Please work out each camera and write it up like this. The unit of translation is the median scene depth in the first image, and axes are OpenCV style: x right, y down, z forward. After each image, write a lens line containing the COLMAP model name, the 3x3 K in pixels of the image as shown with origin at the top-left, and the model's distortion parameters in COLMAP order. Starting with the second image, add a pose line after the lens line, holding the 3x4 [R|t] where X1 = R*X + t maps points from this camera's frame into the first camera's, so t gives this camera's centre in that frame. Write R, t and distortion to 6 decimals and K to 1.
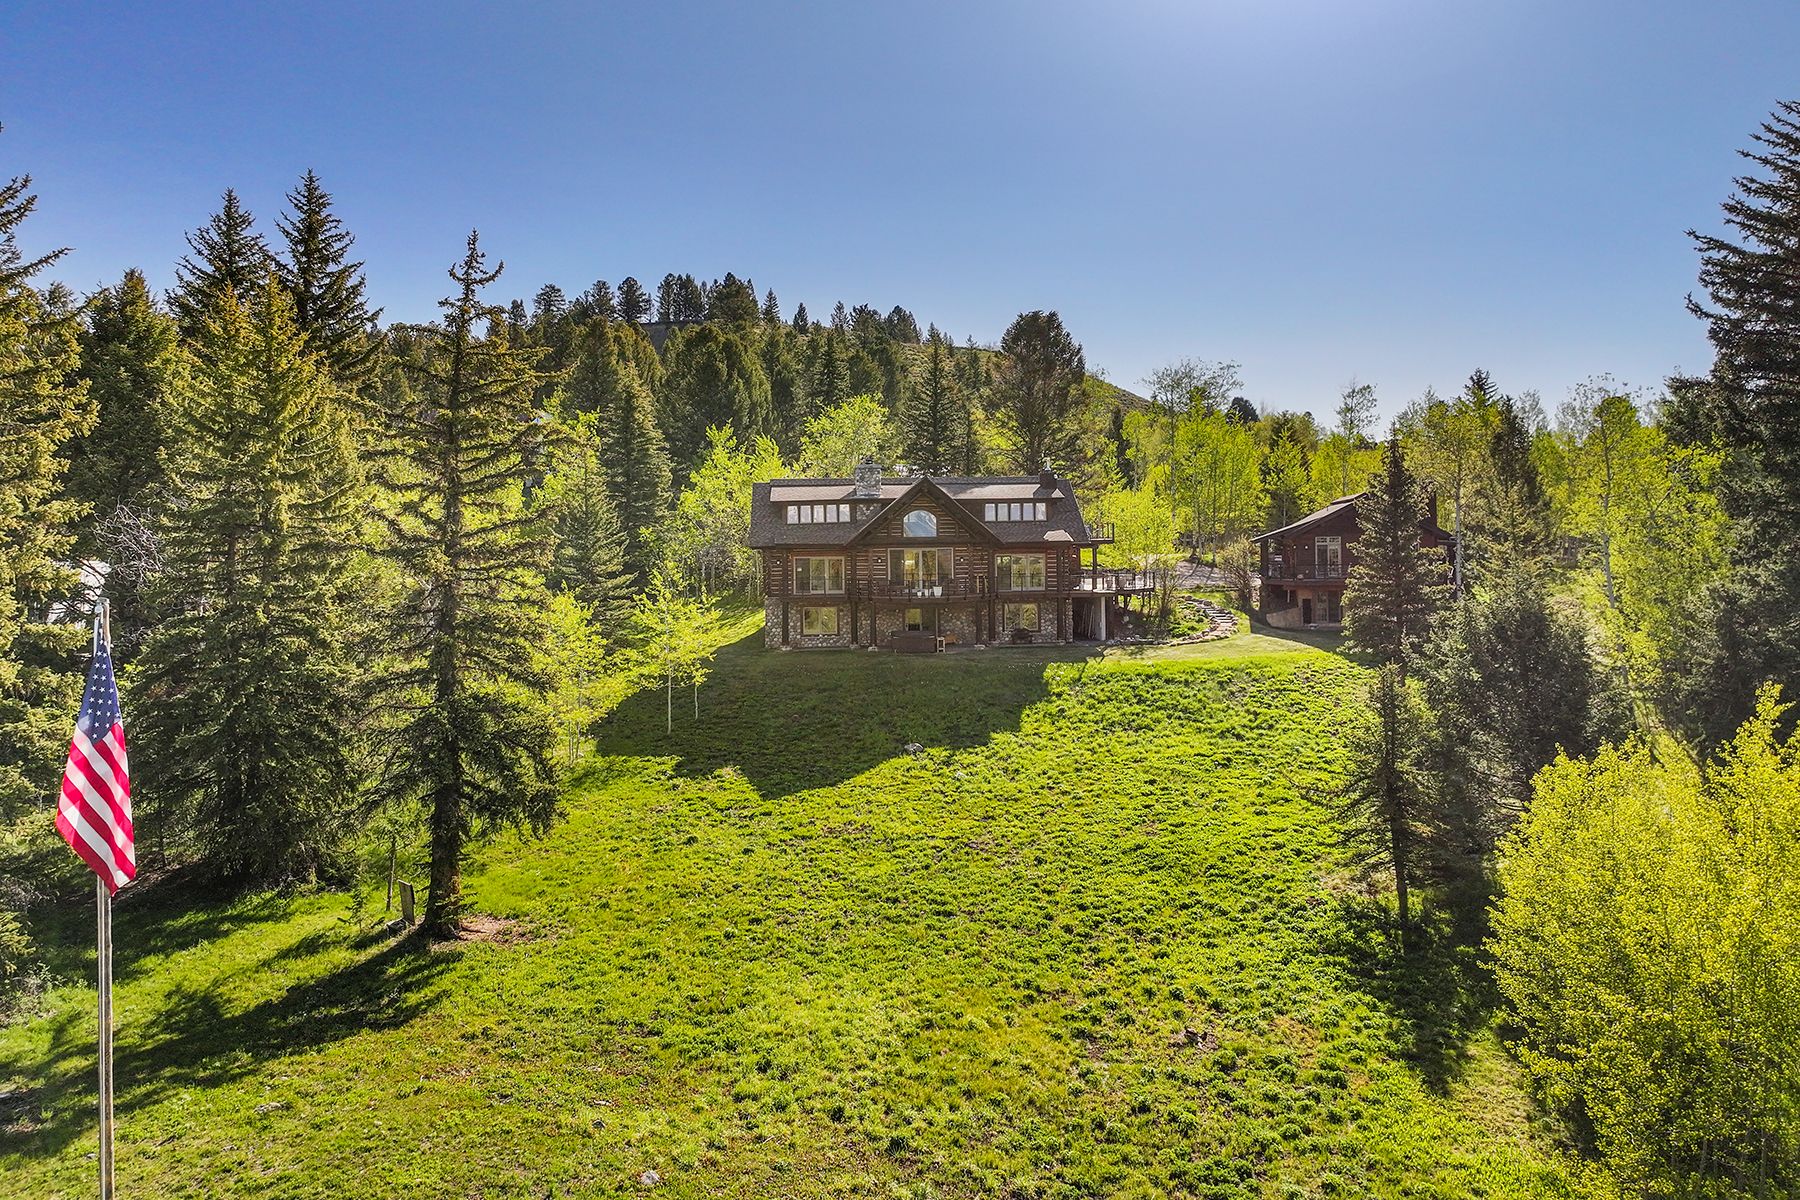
lens RADIAL K [[1306.2, 0, 904.8], [0, 1306.2, 506.6], [0, 0, 1]] dist [0.006409, 0.008823]
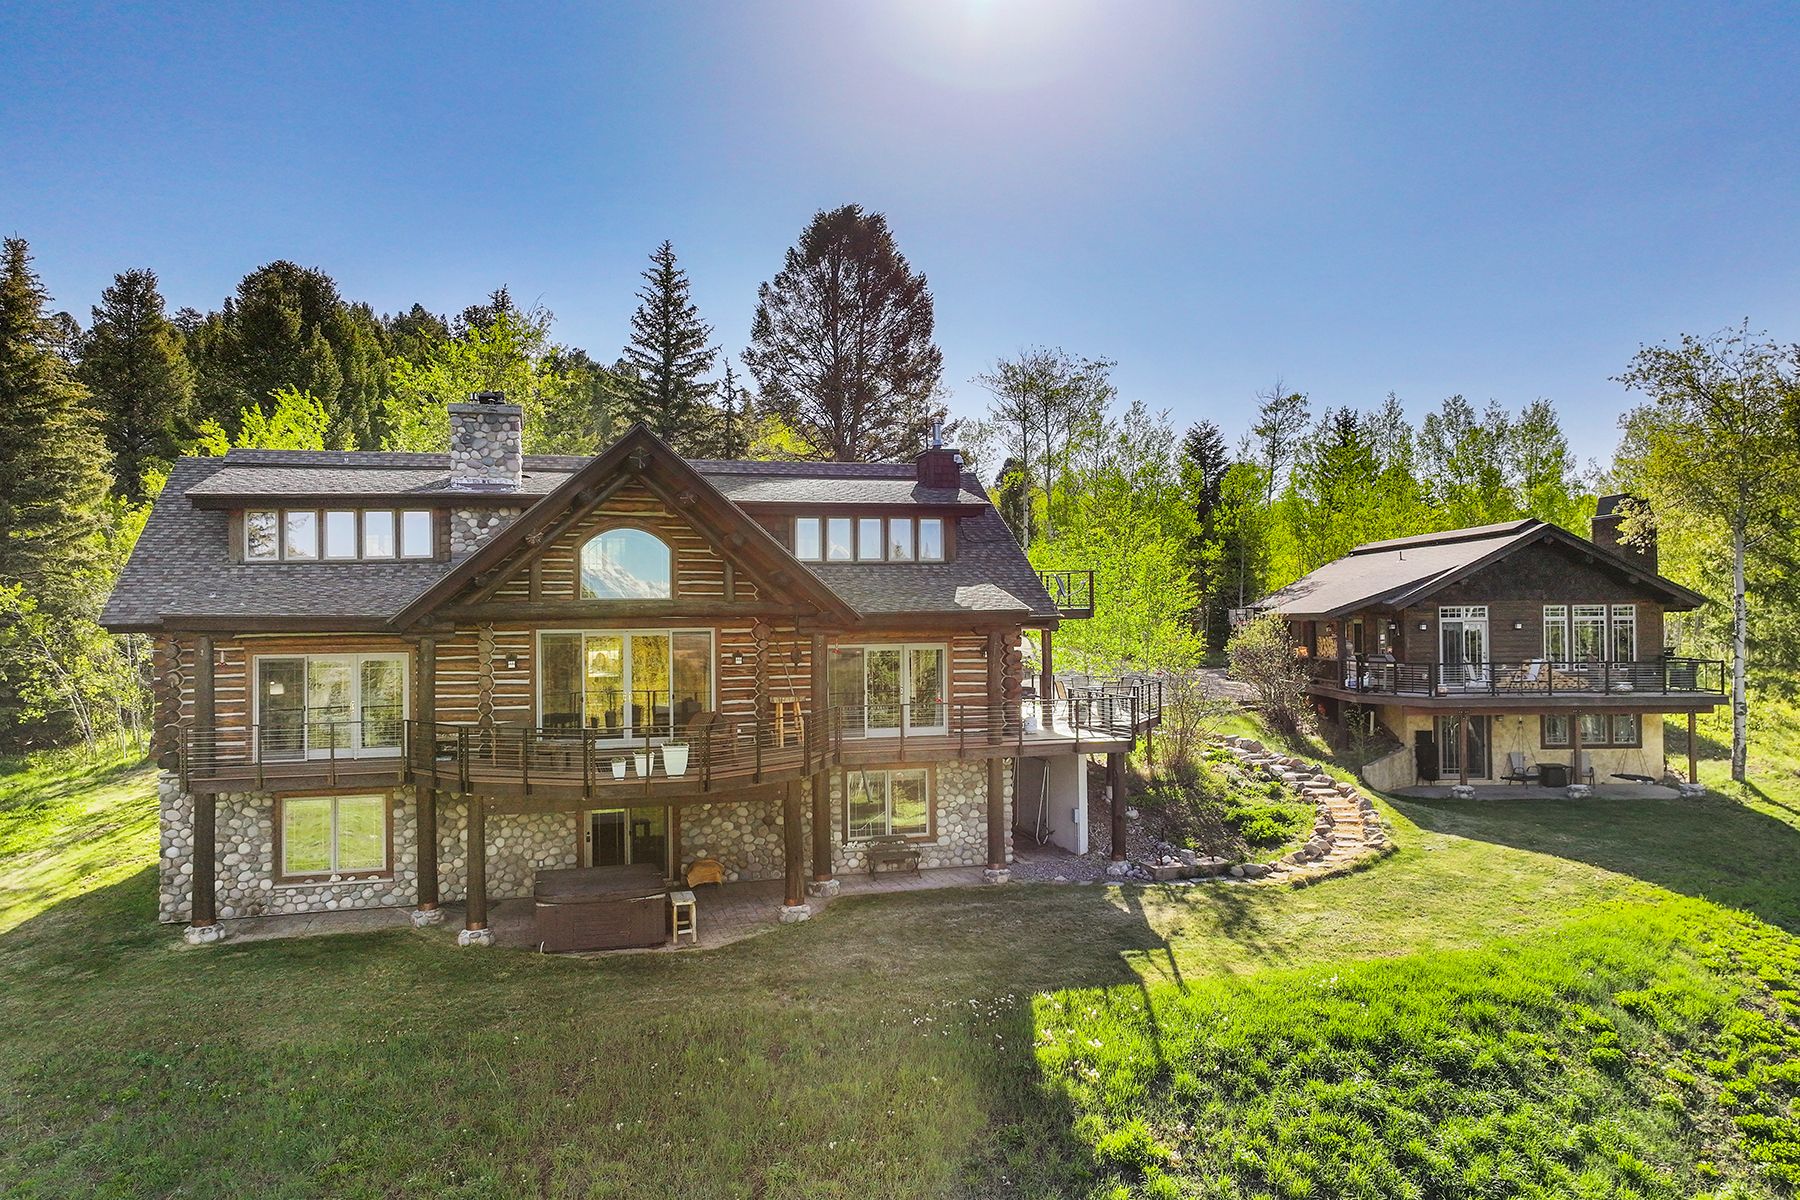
lens RADIAL K [[1274.2, 0, 904.1], [0, 1274.2, 599.9], [0, 0, 1]] dist [0.007913, 0.003315]
pose [[0.977835, 0.004592, 0.209326, 0.017183], [-0.006723, 0.999933, 0.009470, 0.025341], [-0.209268, -0.010667, 0.977800, 0.822857]]
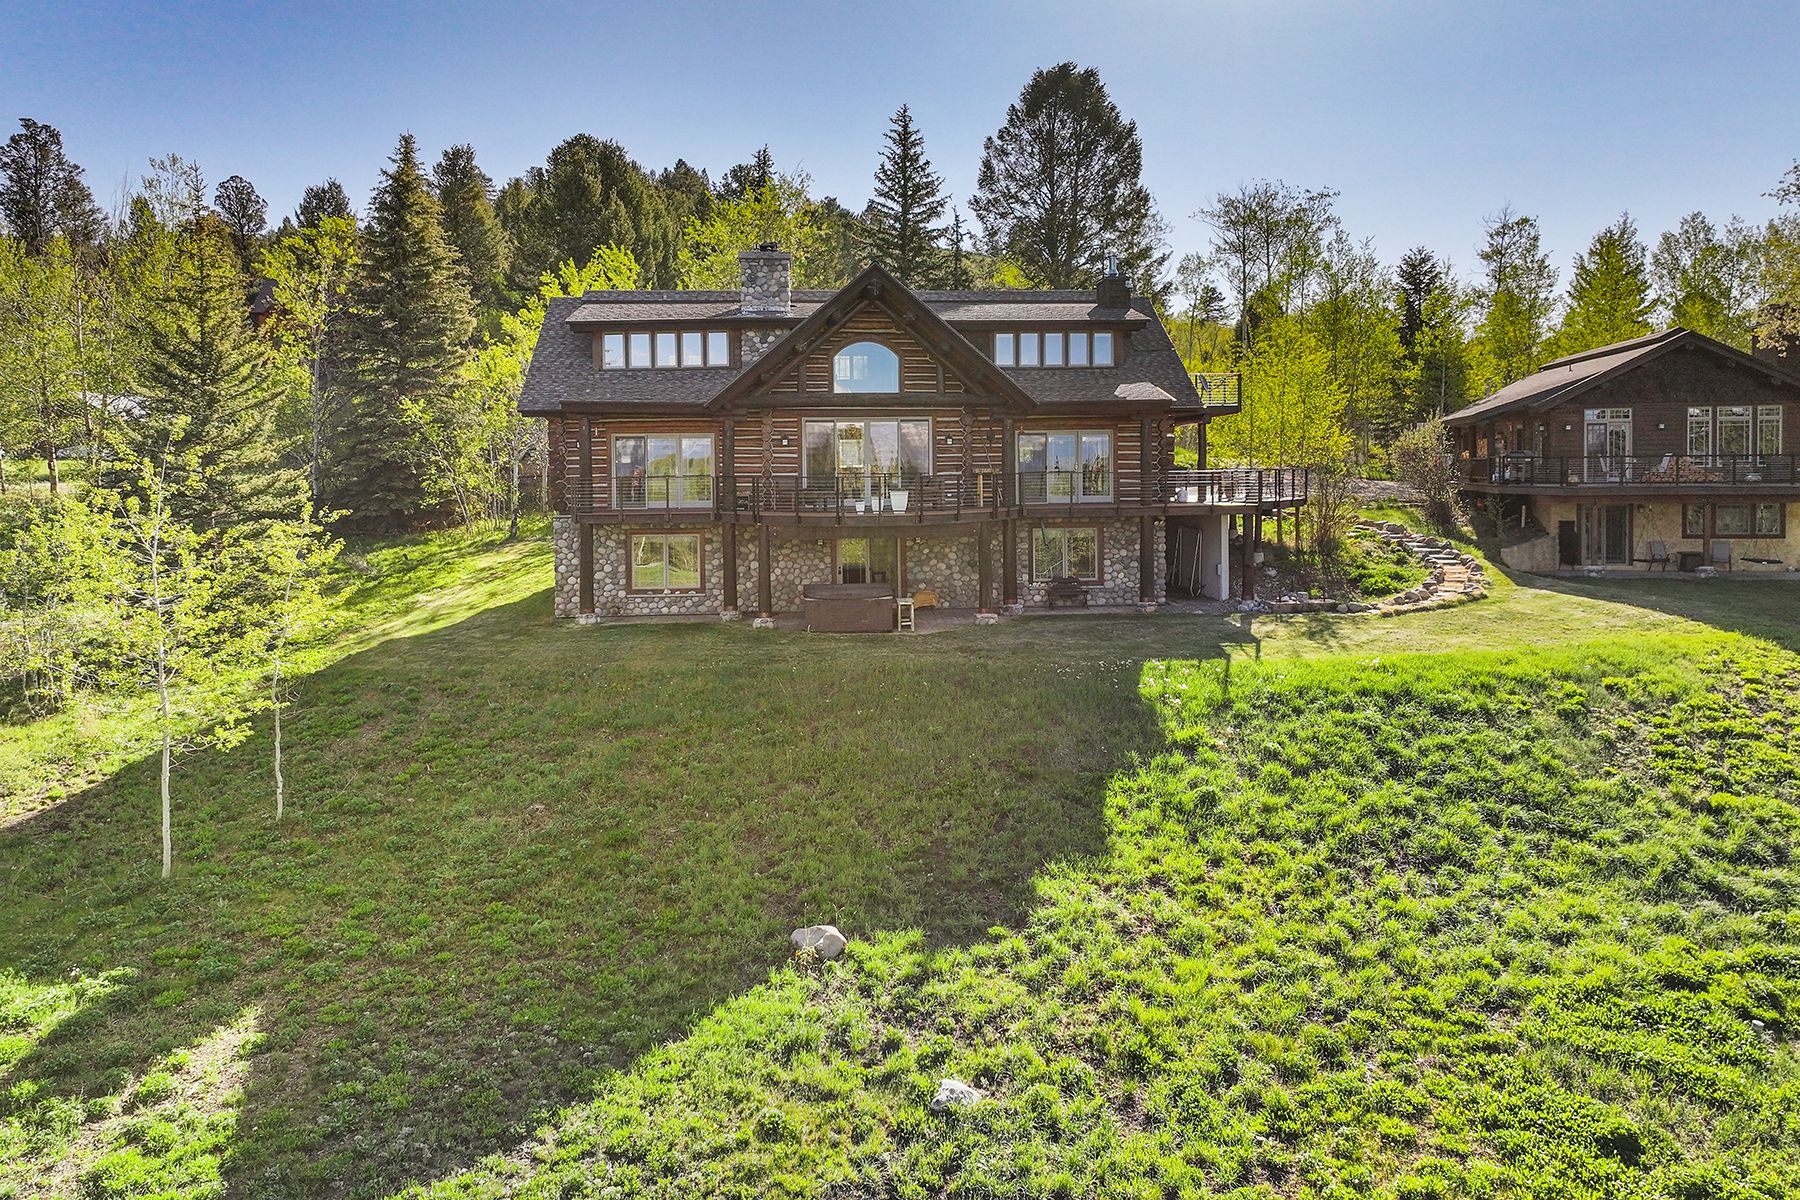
lens RADIAL K [[1306.2, 0, 904.8], [0, 1306.2, 506.6], [0, 0, 1]] dist [0.006409, 0.008823]
pose [[0.999849, 0.001393, 0.017308, 0.023411], [-0.002361, 0.998426, 0.056032, 0.049587], [-0.017202, -0.056064, 0.998279, 0.651778]]
